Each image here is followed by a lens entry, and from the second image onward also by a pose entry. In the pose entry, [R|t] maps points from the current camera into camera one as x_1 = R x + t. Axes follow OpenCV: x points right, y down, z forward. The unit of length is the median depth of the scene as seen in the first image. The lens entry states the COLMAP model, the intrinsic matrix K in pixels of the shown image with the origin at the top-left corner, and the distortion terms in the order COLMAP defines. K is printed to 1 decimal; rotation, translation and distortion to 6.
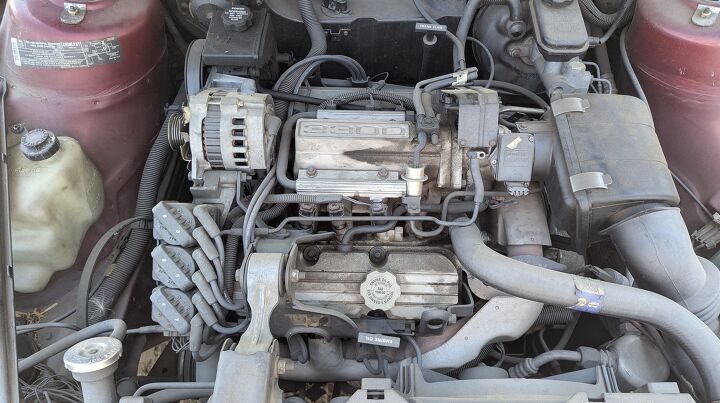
lens RADIAL K [[512.9, 0, 360.4], [0, 512.9, 202.4], [0, 0, 1]] dist [0.056120, -0.023761]
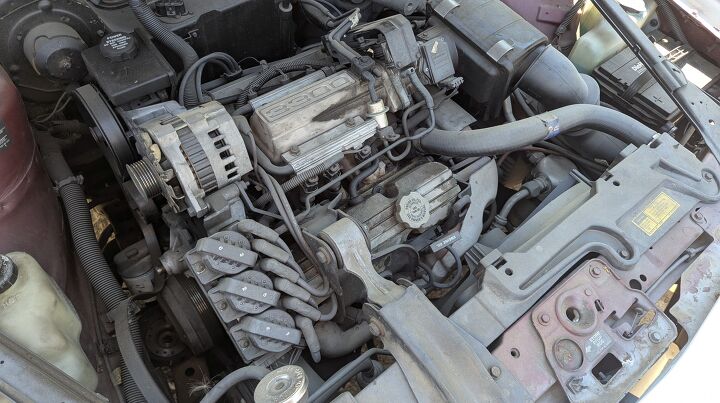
lens RADIAL K [[512.9, 0, 361.5], [0, 512.9, 200.8], [0, 0, 1]] dist [0.056120, -0.023761]
pose [[0.766581, -0.486301, 0.419363, -0.471684], [0.486065, 0.866197, 0.115948, -0.027679], [-0.419636, 0.114954, 0.900384, 0.047675]]
